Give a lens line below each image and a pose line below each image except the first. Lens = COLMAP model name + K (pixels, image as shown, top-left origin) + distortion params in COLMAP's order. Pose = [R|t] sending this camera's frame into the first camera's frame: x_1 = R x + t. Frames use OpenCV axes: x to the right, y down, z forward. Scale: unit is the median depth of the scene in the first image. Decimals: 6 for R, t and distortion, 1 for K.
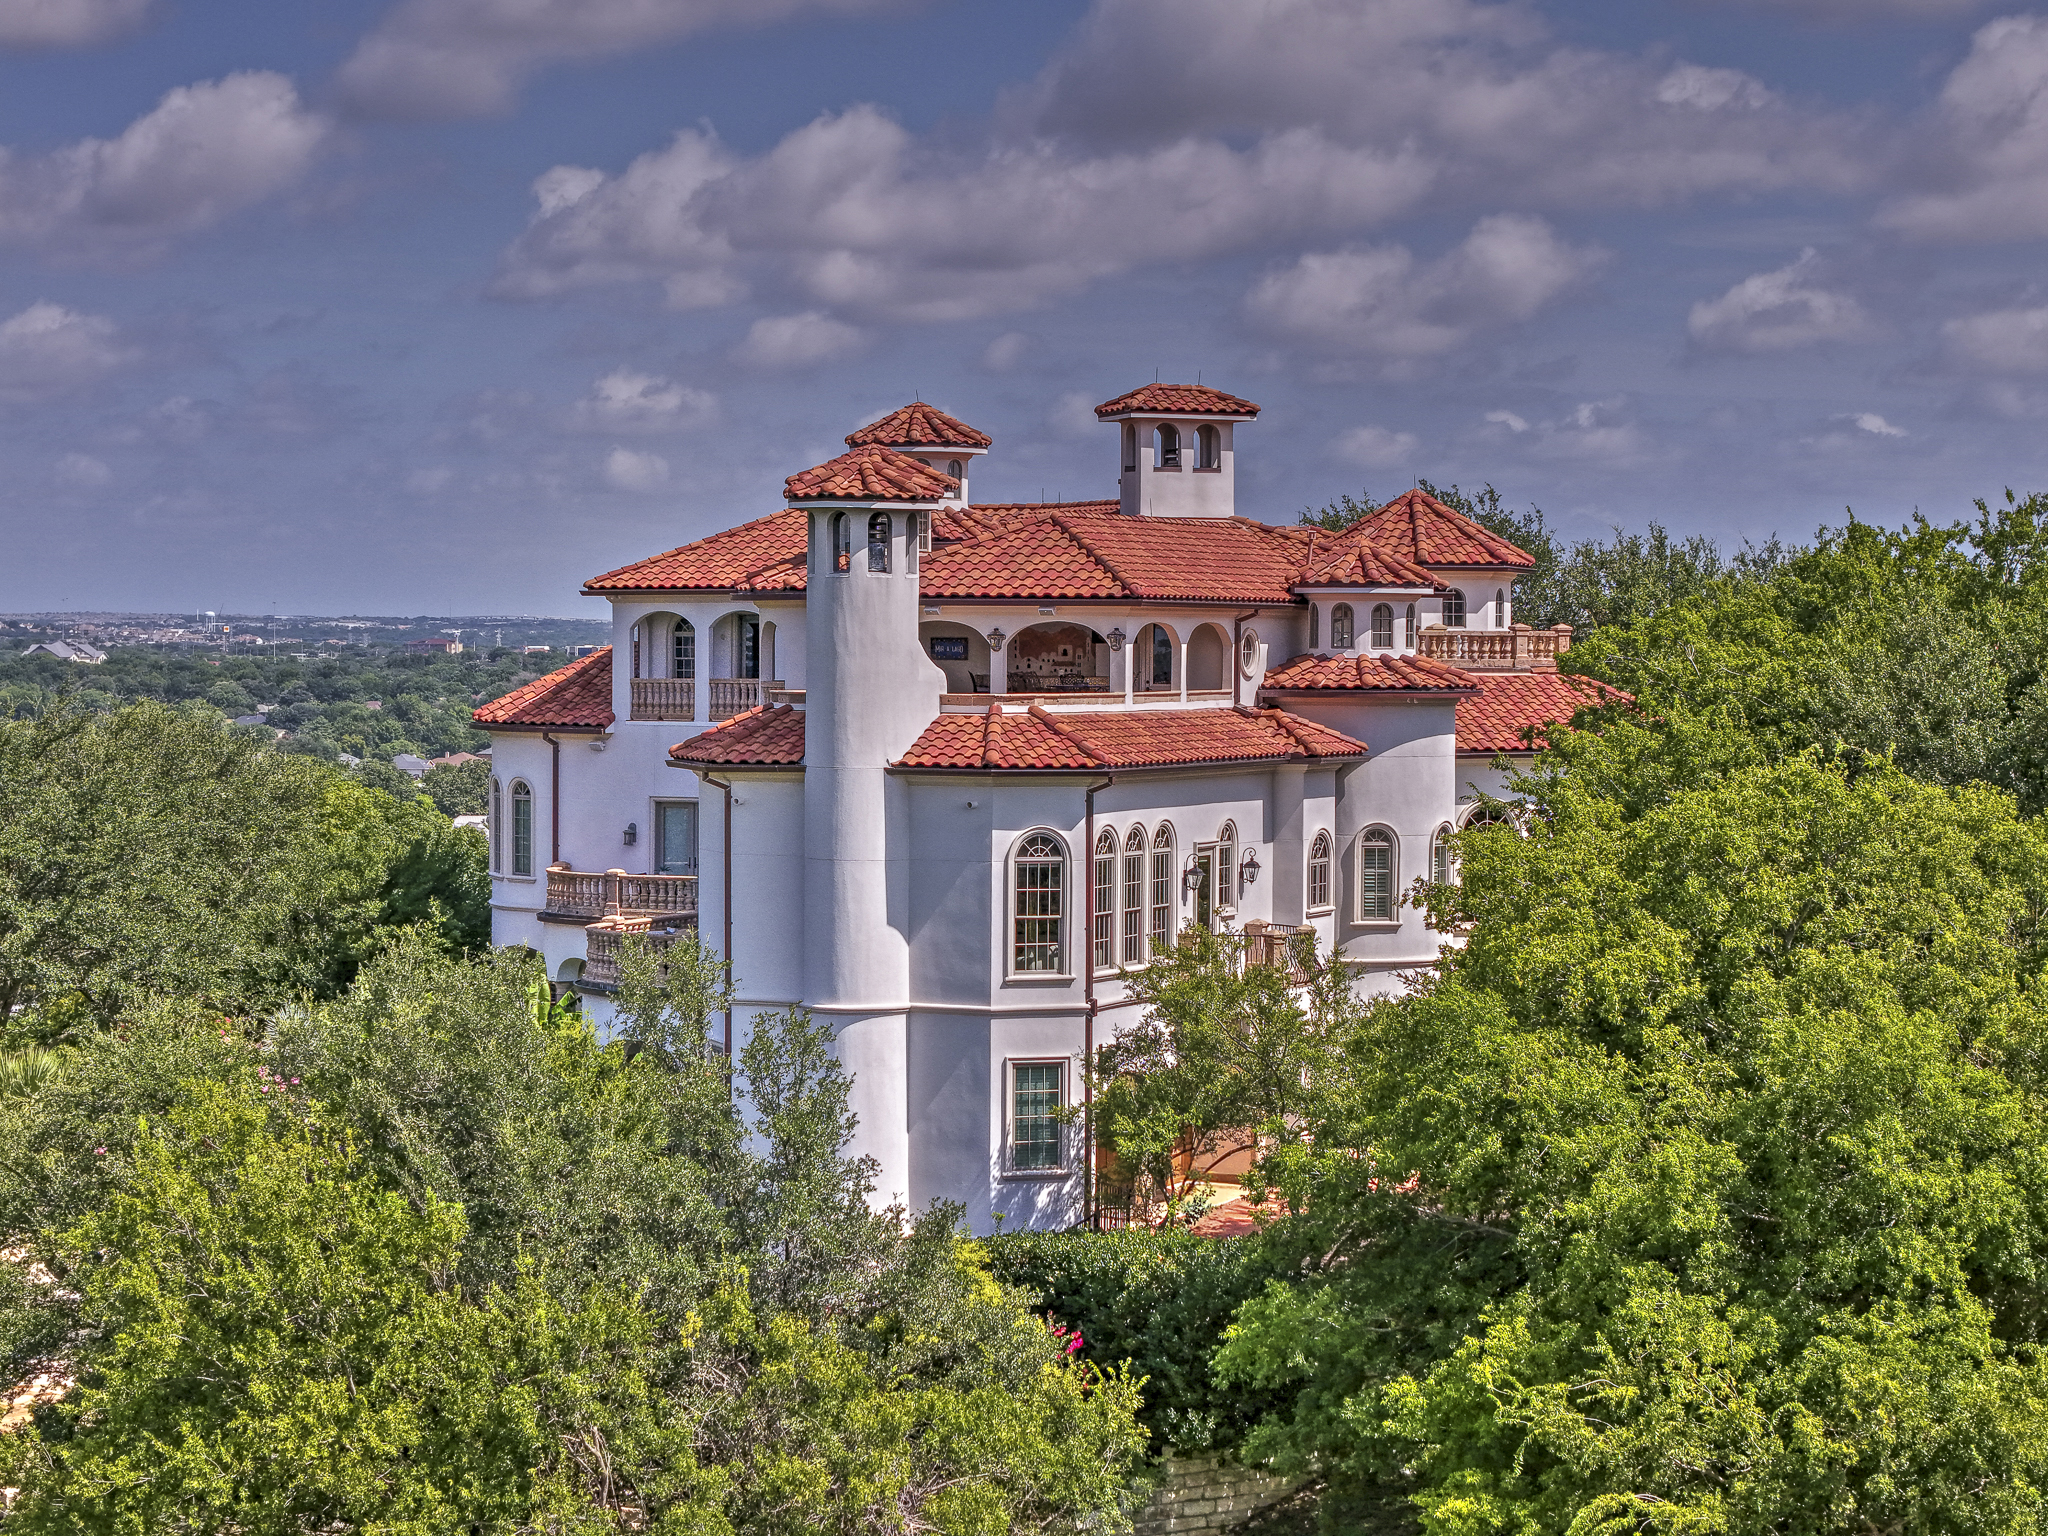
lens RADIAL K [[4442.5, 0, 1024.0], [0, 4442.5, 768.0], [0, 0, 1]] dist [-0.163740, 0.215162]
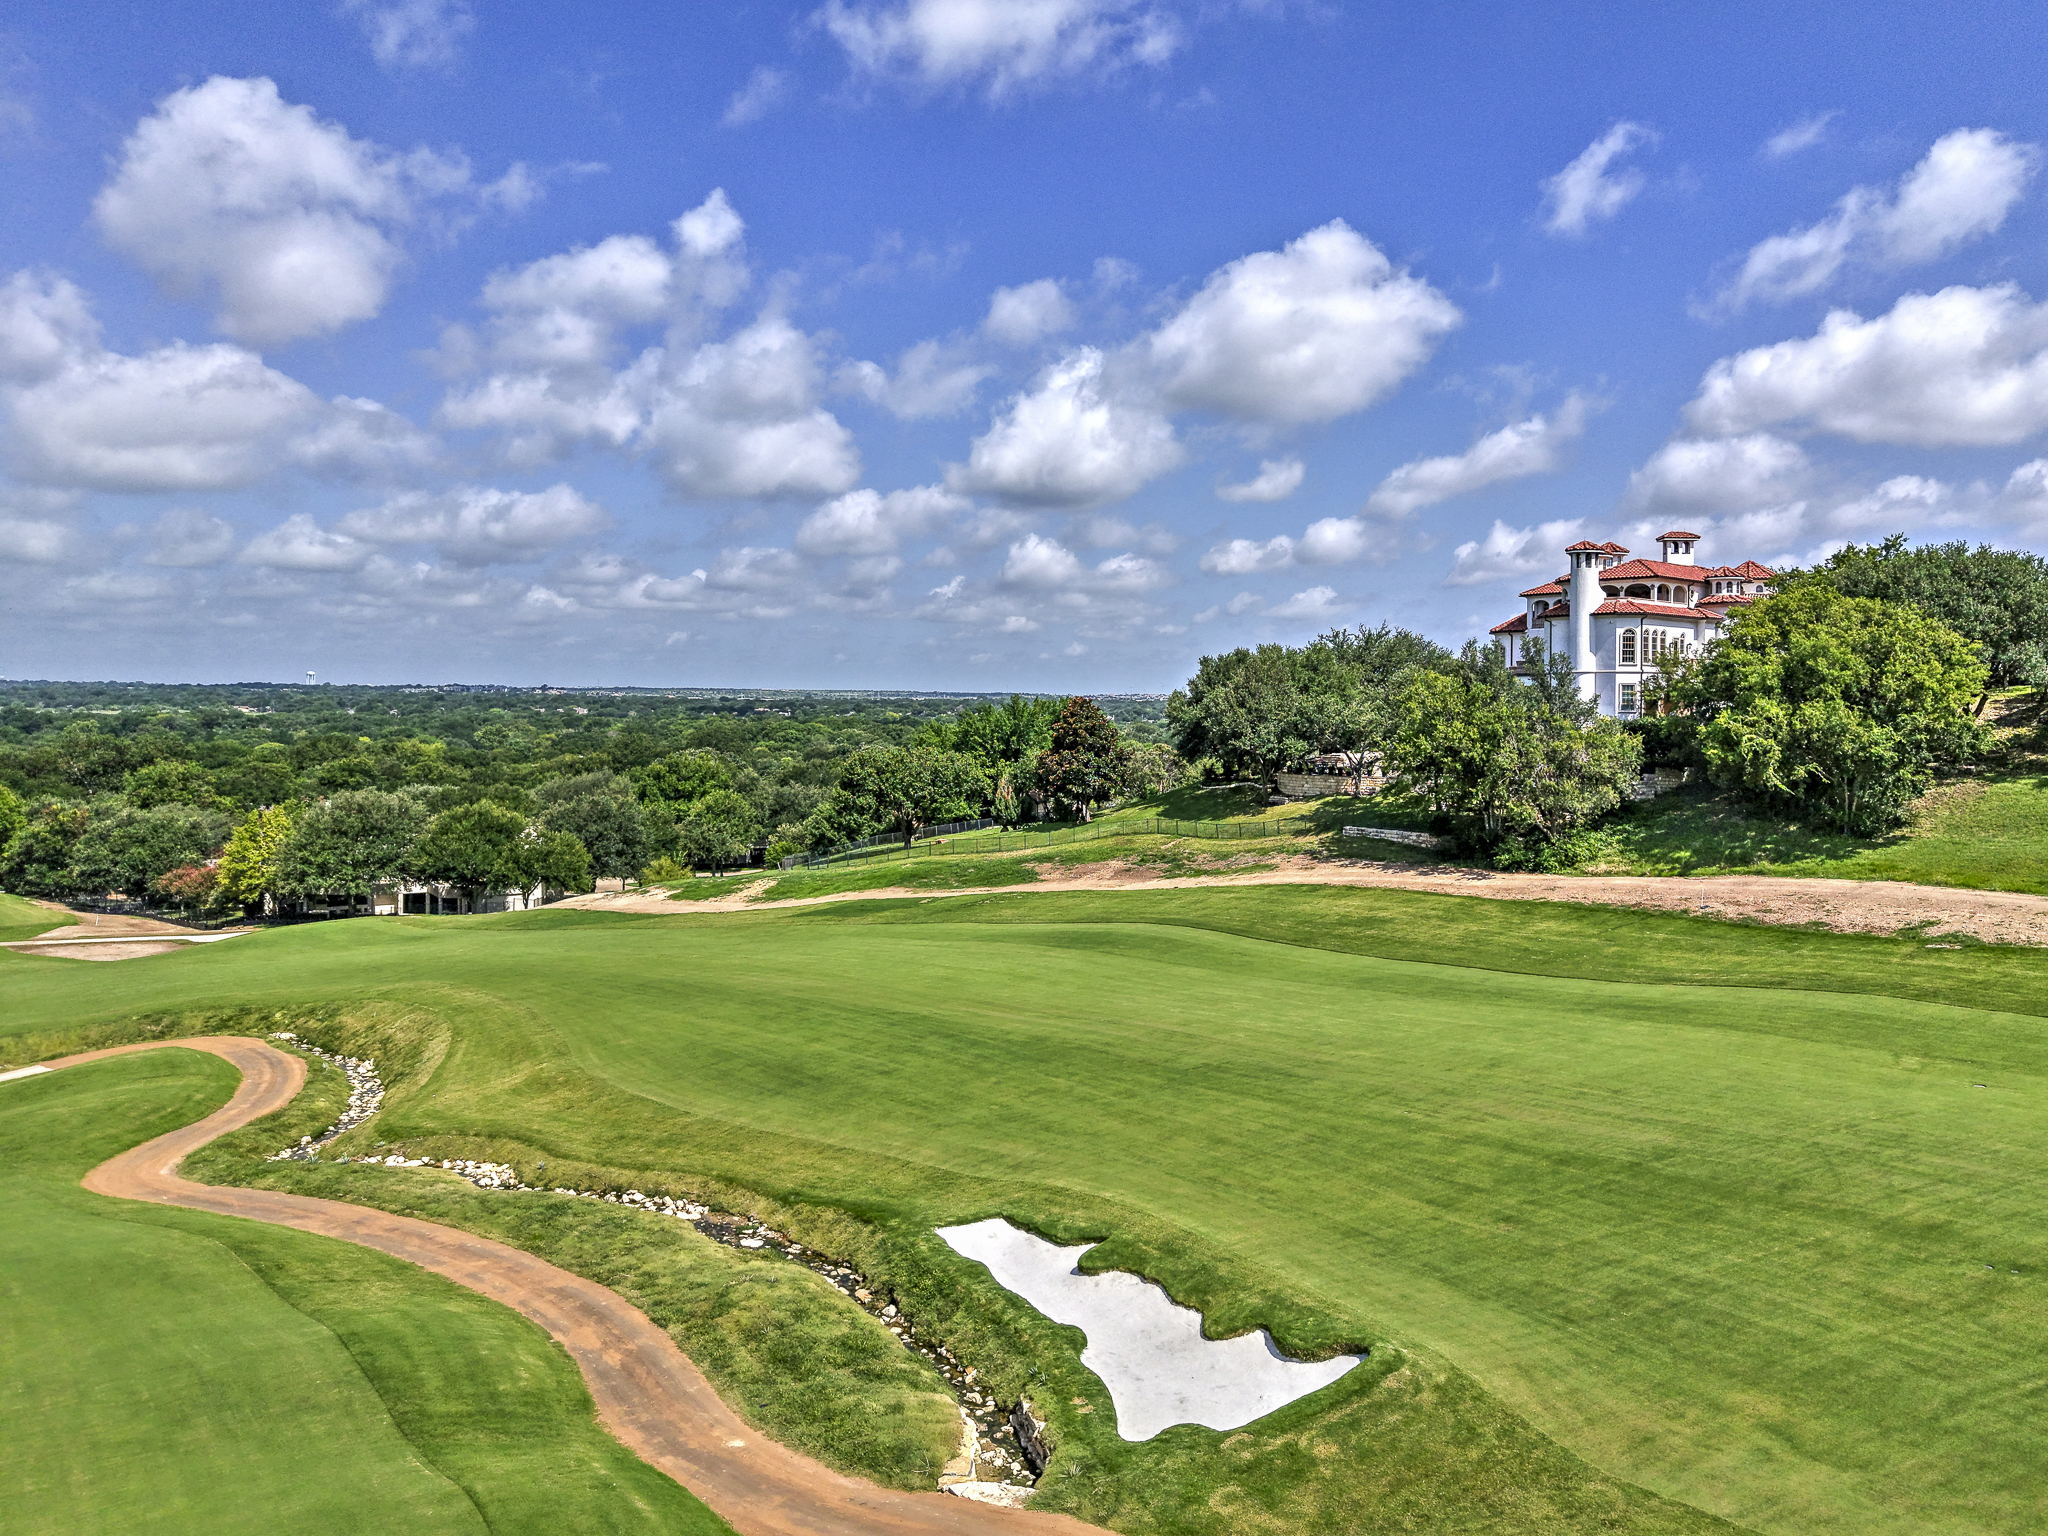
lens RADIAL K [[1467.6, 0, 1100.1], [0, 1467.6, 761.6], [0, 0, 1]] dist [0.053216, -0.175516]
pose [[0.928005, 0.012624, -0.372353, 0.055212], [-0.009754, 0.999906, 0.009591, 0.121841], [0.372439, -0.005269, 0.928042, -0.432372]]
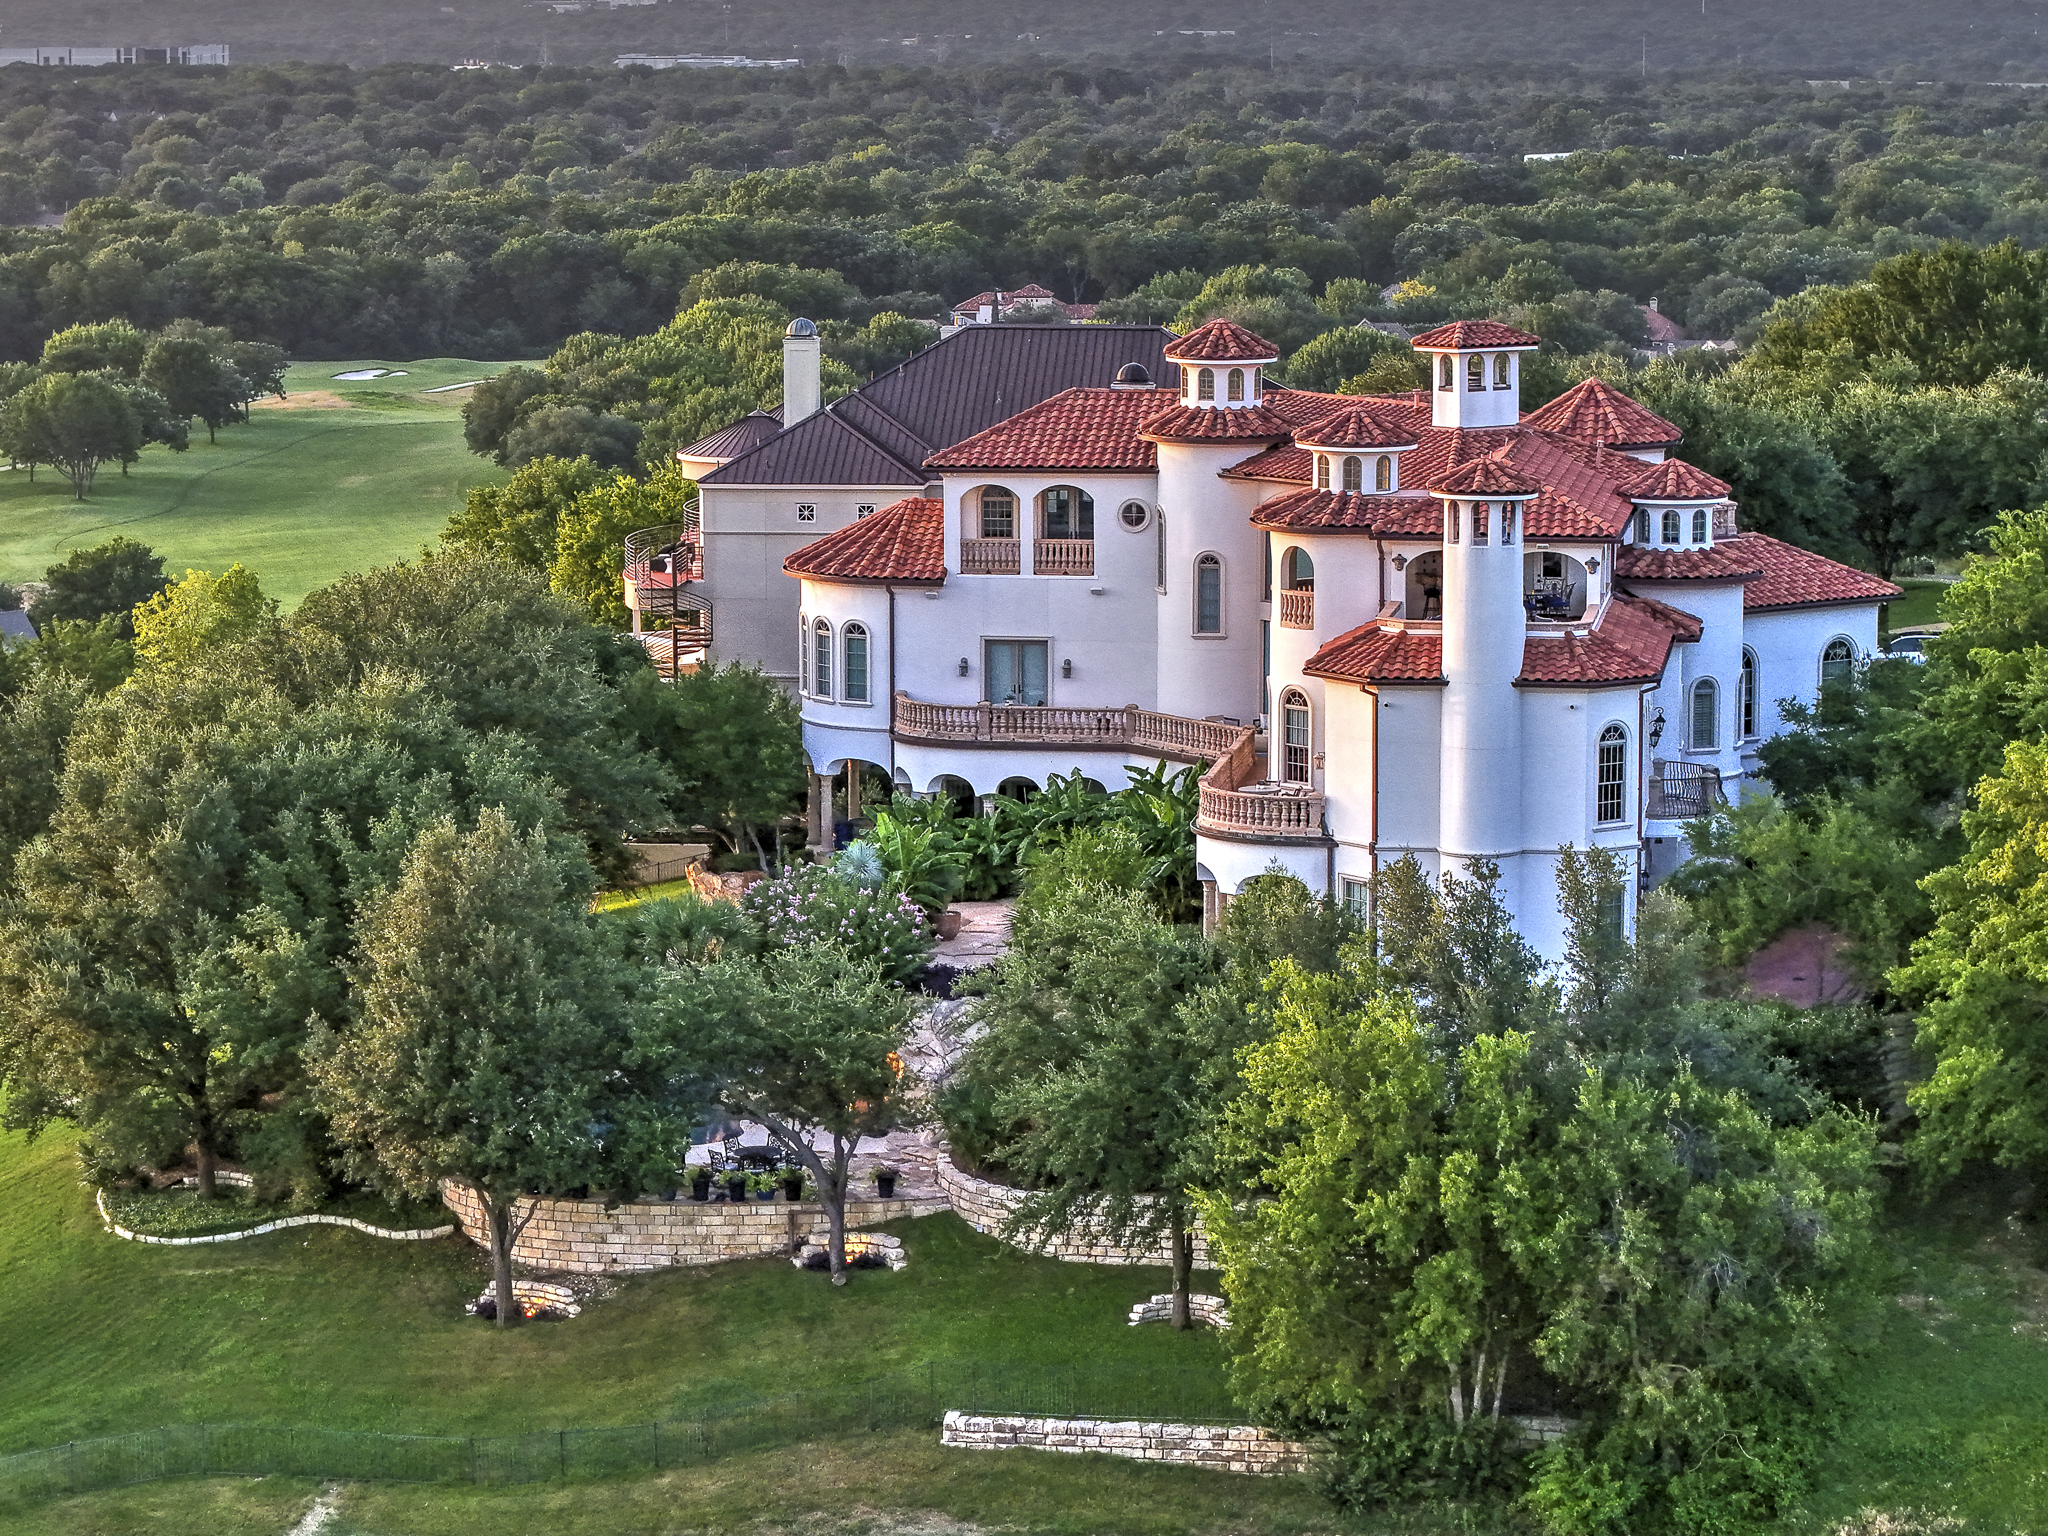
lens RADIAL K [[5714.0, 0, 968.3], [0, 5714.0, 767.7], [0, 0, 1]] dist [-0.170201, -0.105898]
pose [[0.964335, -0.043368, 0.261109, -0.625731], [0.015266, 0.993957, 0.108706, -0.160997], [-0.264245, -0.100843, 0.959169, -0.643034]]
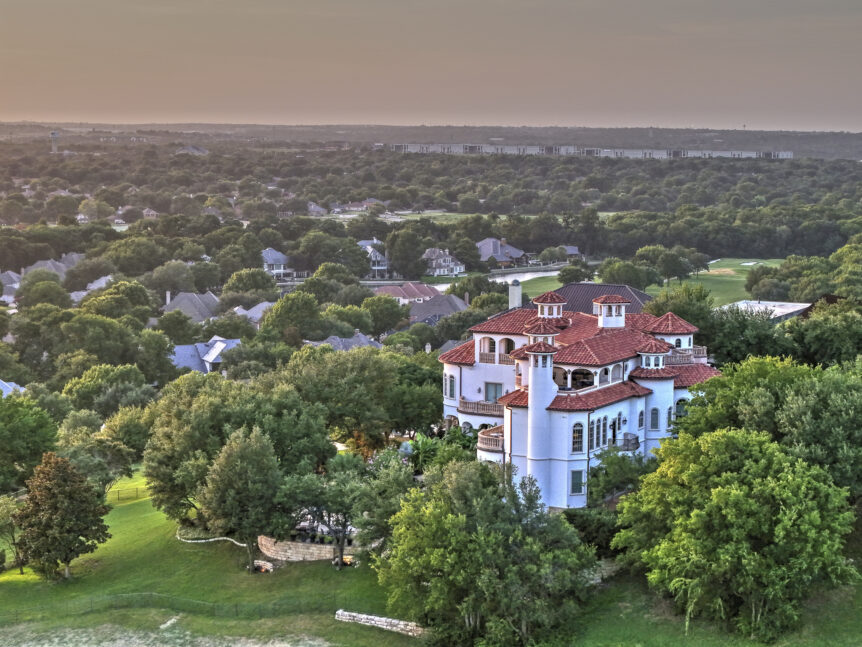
lens RADIAL K [[1806.8, 0, 431.0], [0, 1806.8, 323.5], [0, 0, 1]] dist [-0.160170, 0.304785]
pose [[0.996972, 0.008421, -0.077305, -0.004630], [-0.002352, 0.996930, 0.078260, -0.223933], [0.077727, -0.077841, 0.993931, -0.844518]]
